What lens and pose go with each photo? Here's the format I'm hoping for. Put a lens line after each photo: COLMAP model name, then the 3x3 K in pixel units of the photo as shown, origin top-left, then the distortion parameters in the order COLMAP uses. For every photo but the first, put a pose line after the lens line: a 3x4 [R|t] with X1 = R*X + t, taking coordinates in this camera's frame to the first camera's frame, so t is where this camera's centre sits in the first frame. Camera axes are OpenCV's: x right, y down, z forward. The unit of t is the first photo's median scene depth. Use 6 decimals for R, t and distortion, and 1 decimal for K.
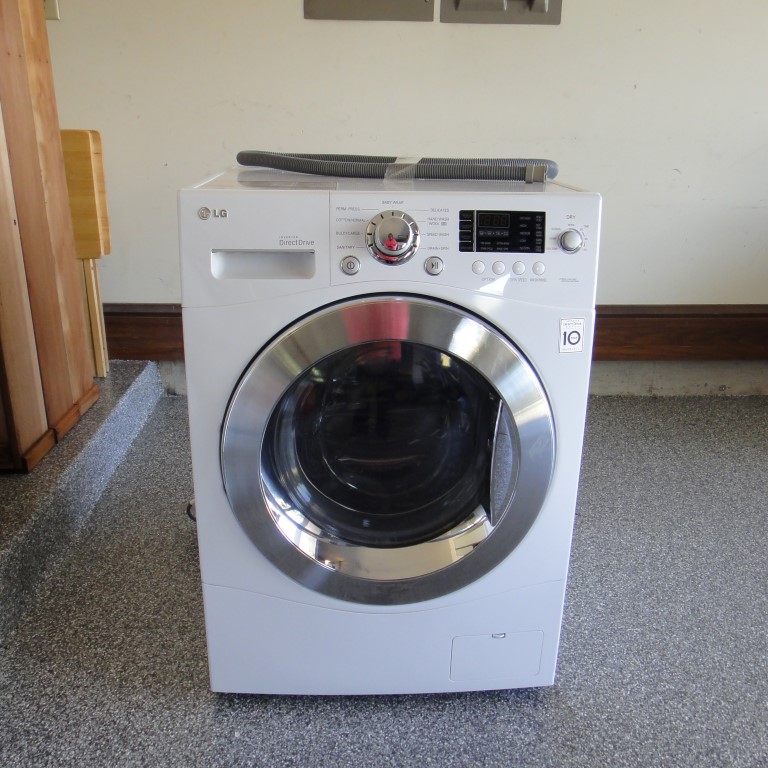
lens RADIAL K [[829.8, 0, 358.1], [0, 829.8, 413.9], [0, 0, 1]] dist [0.010404, 0.017251]
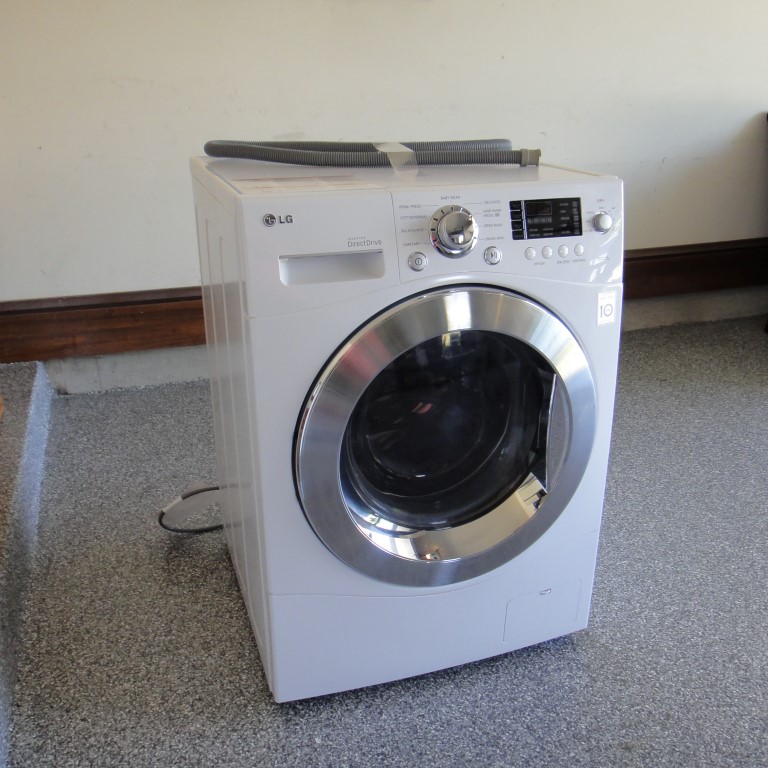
lens RADIAL K [[833.7, 0, 383.2], [0, 833.7, 373.3], [0, 0, 1]] dist [0.012691, 0.004077]
pose [[0.957211, -0.114937, 0.265586, -0.294405], [0.113392, 0.993324, 0.021194, -0.060277], [-0.266249, 0.009828, 0.963854, 0.022702]]
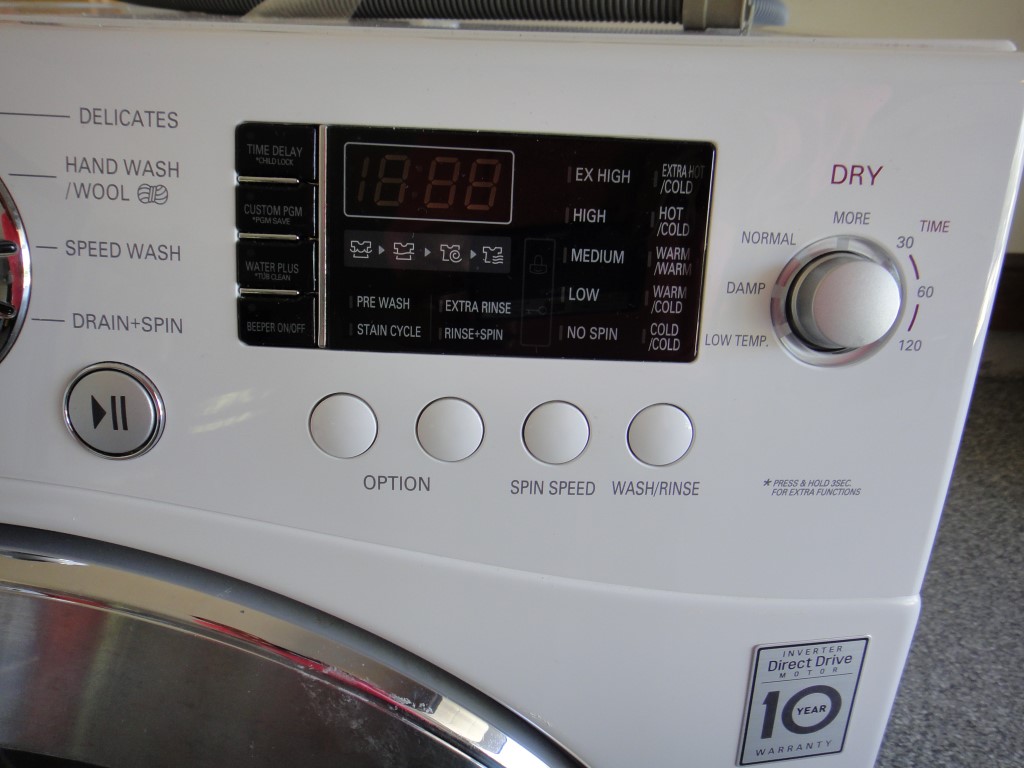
lens RADIAL K [[667.6, 0, 533.9], [0, 667.6, 384.1], [0, 0, 1]] dist [0.022802, 0.002230]
pose [[0.993365, 0.057275, -0.099732, 0.180037], [-0.046679, 0.993322, 0.105514, -0.180276], [0.105110, -0.100159, 0.989404, 0.746347]]
